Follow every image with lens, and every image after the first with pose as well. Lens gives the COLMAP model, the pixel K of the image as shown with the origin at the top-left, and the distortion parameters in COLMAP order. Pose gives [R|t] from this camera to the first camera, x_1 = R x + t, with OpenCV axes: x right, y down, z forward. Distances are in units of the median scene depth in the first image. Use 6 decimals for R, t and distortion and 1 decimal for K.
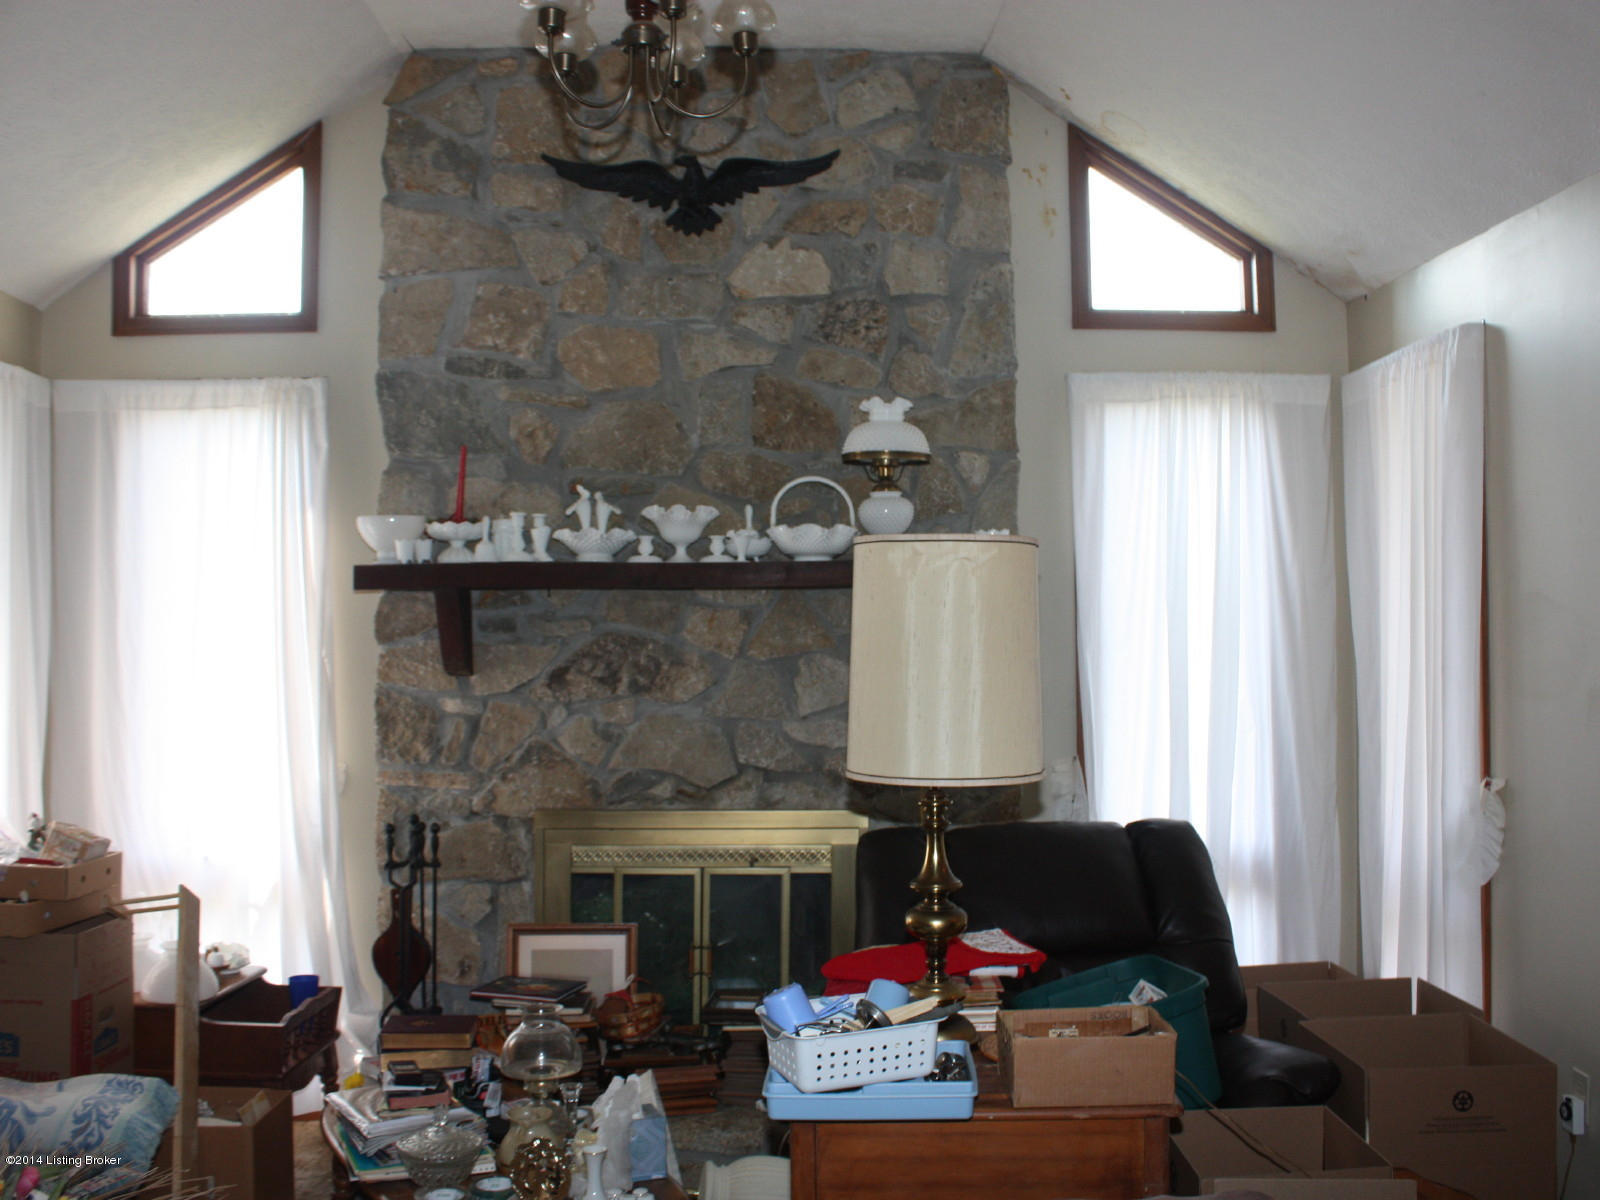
lens RADIAL K [[1510.3, 0, 814.3], [0, 1510.3, 583.9], [0, 0, 1]] dist [-0.087876, 0.000000]
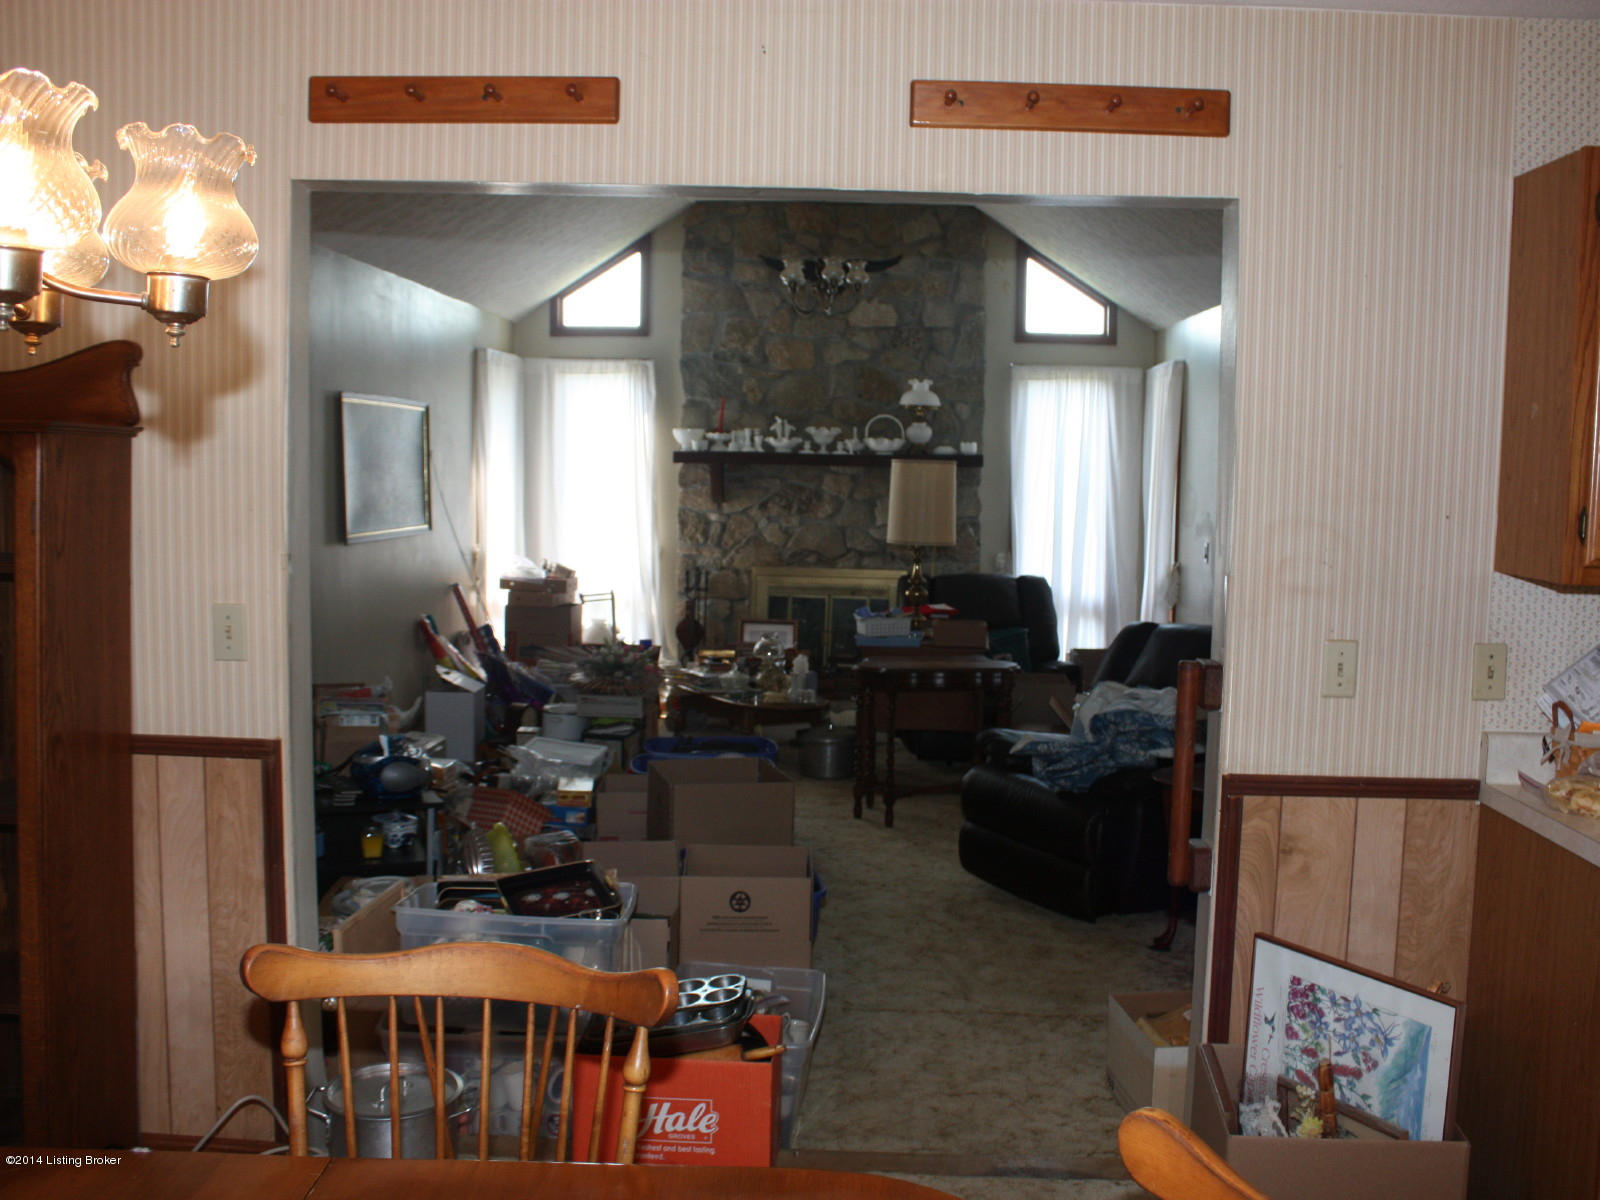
lens RADIAL K [[1510.3, 0, 799.1], [0, 1510.3, 587.8], [0, 0, 1]] dist [-0.087876, 0.000000]
pose [[0.996806, 0.030744, -0.073711, 0.041445], [-0.021961, 0.992873, 0.117137, -0.073573], [0.076787, -0.115144, 0.990377, -1.131524]]
